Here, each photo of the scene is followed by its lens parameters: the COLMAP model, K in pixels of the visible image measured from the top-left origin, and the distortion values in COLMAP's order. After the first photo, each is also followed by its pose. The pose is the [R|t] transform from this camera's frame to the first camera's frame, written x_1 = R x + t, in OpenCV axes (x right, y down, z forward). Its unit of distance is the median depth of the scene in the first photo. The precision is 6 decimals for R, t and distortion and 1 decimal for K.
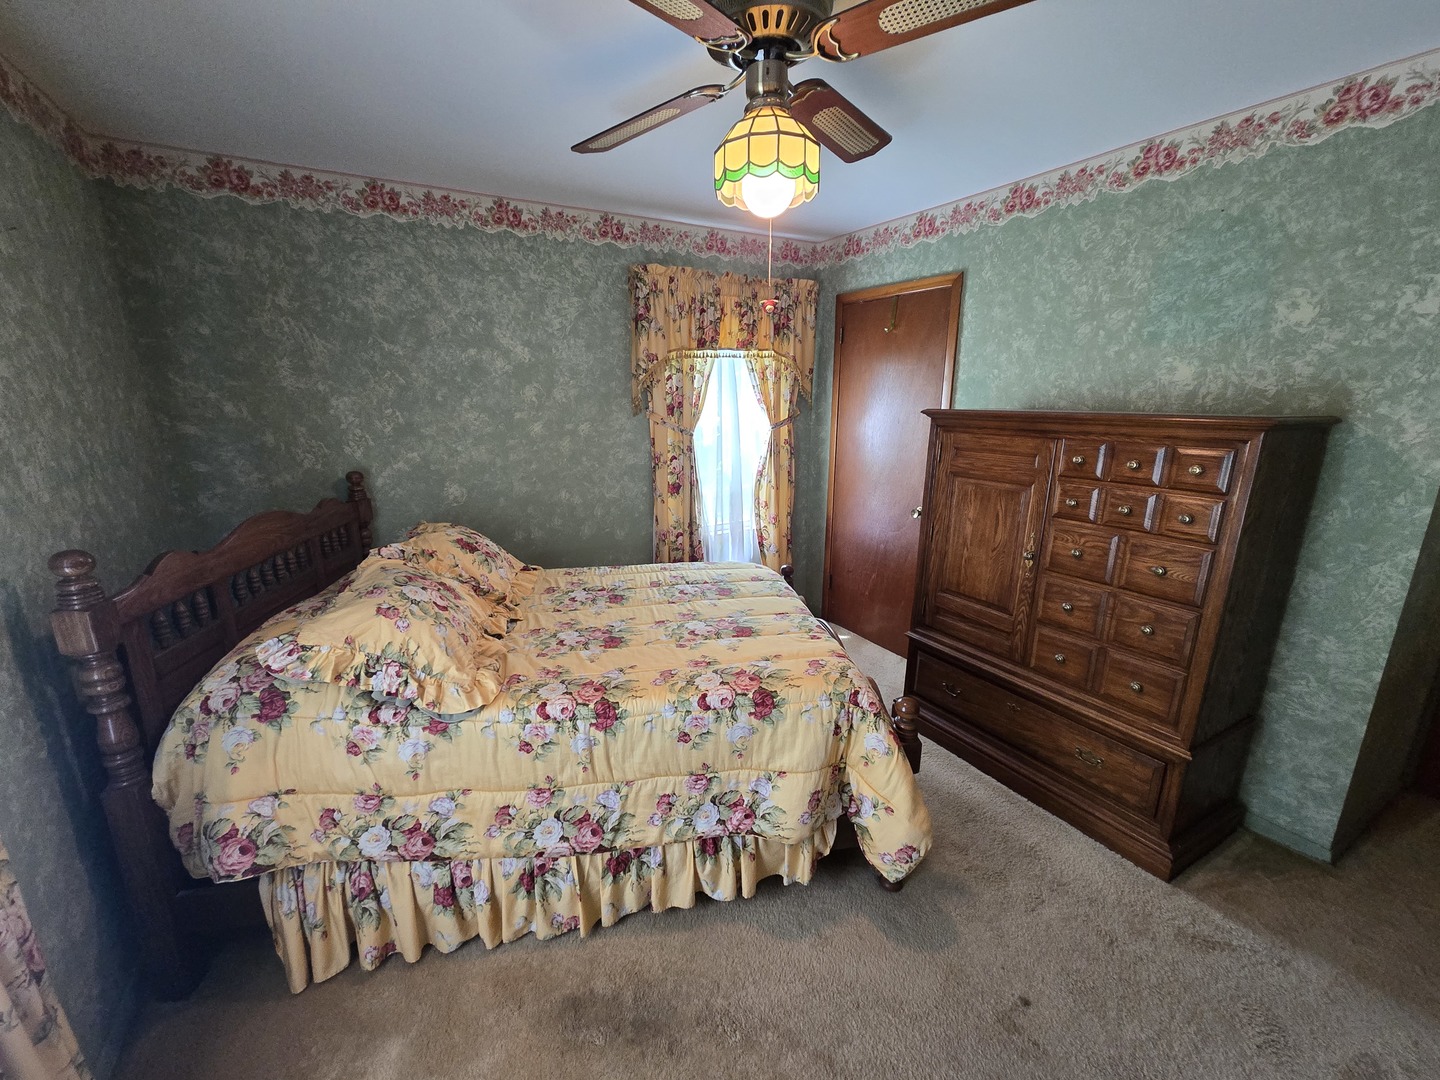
lens RADIAL K [[593.9, 0, 712.2], [0, 593.9, 540.2], [0, 0, 1]] dist [-0.004194, 0.002182]
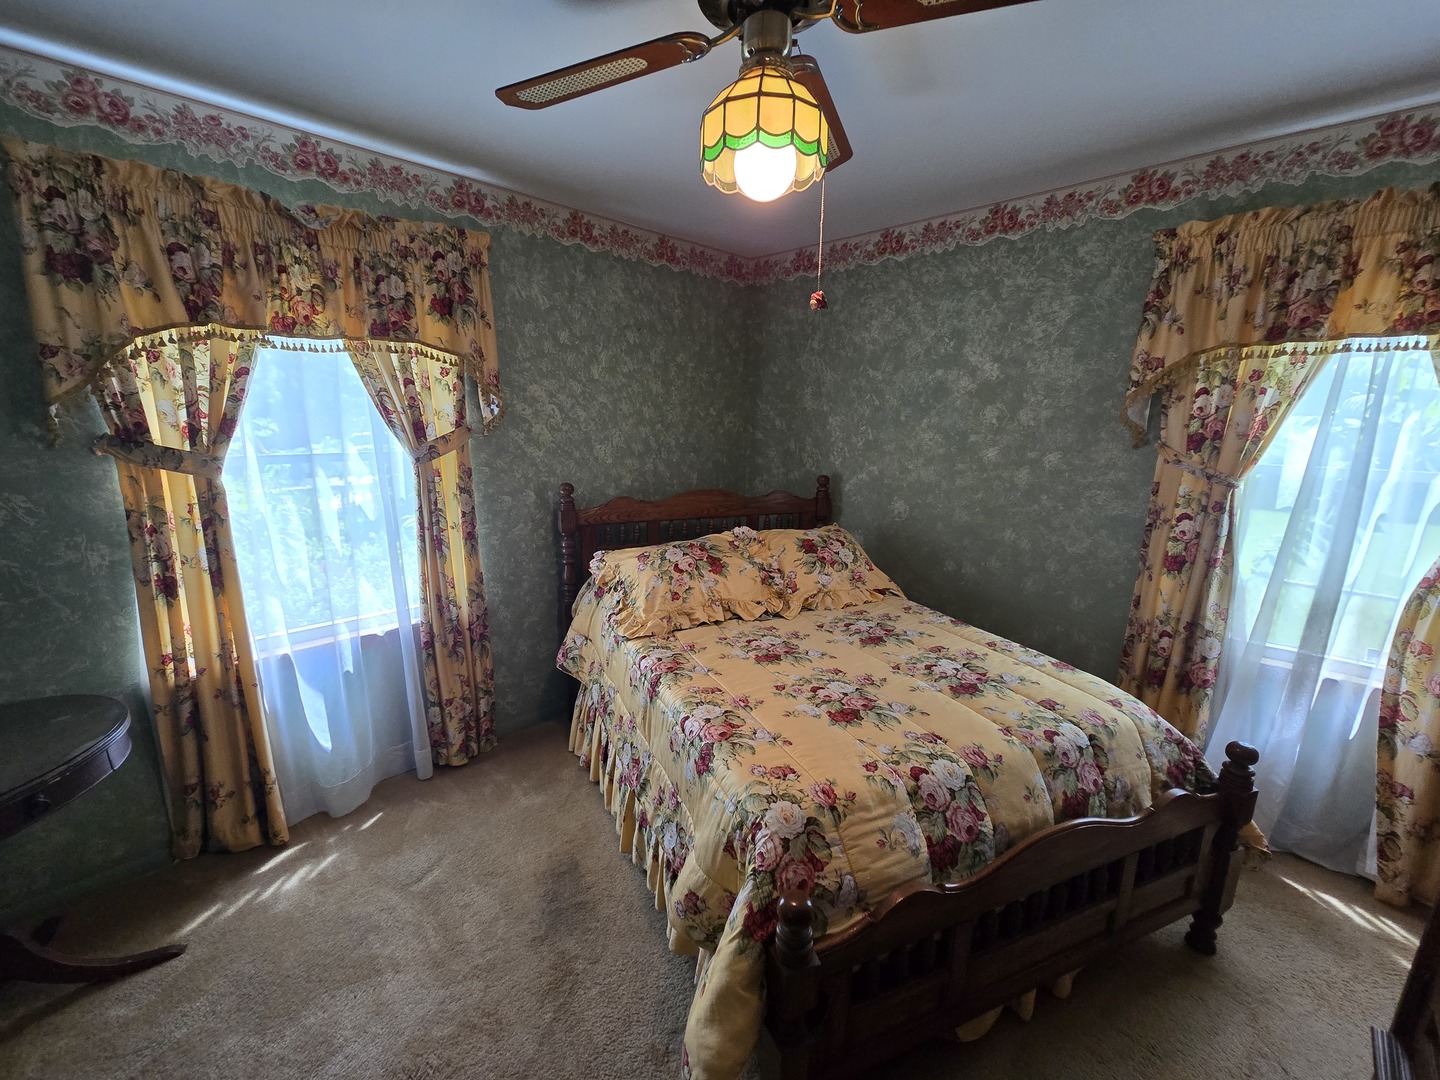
lens RADIAL K [[593.9, 0, 705.6], [0, 593.9, 542.1], [0, 0, 1]] dist [-0.004194, 0.002182]
pose [[0.256400, 0.208906, -0.943725, 0.474775], [-0.243106, 0.958916, 0.146219, -0.091734], [0.935499, 0.191935, 0.296653, 0.378785]]
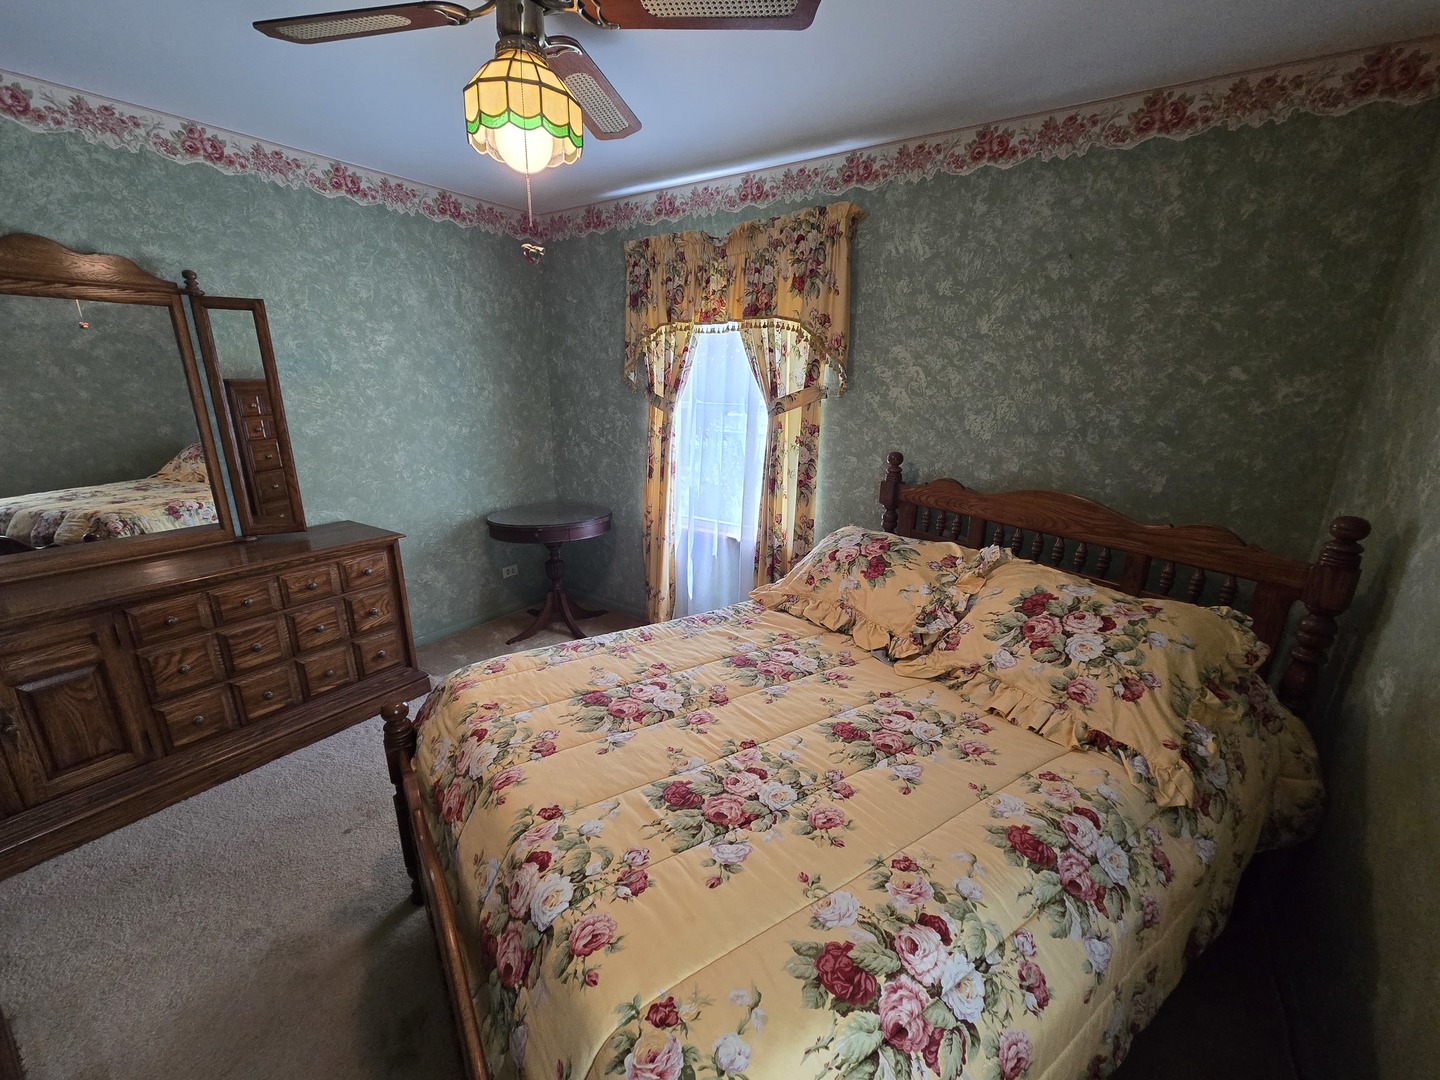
lens RADIAL K [[593.9, 0, 709.3], [0, 593.9, 543.2], [0, 0, 1]] dist [-0.004194, 0.002182]
pose [[-0.901832, 0.110432, -0.417736, 0.142128], [-0.112207, 0.873766, 0.473226, -0.252751], [0.417263, 0.473644, -0.775599, 1.048203]]
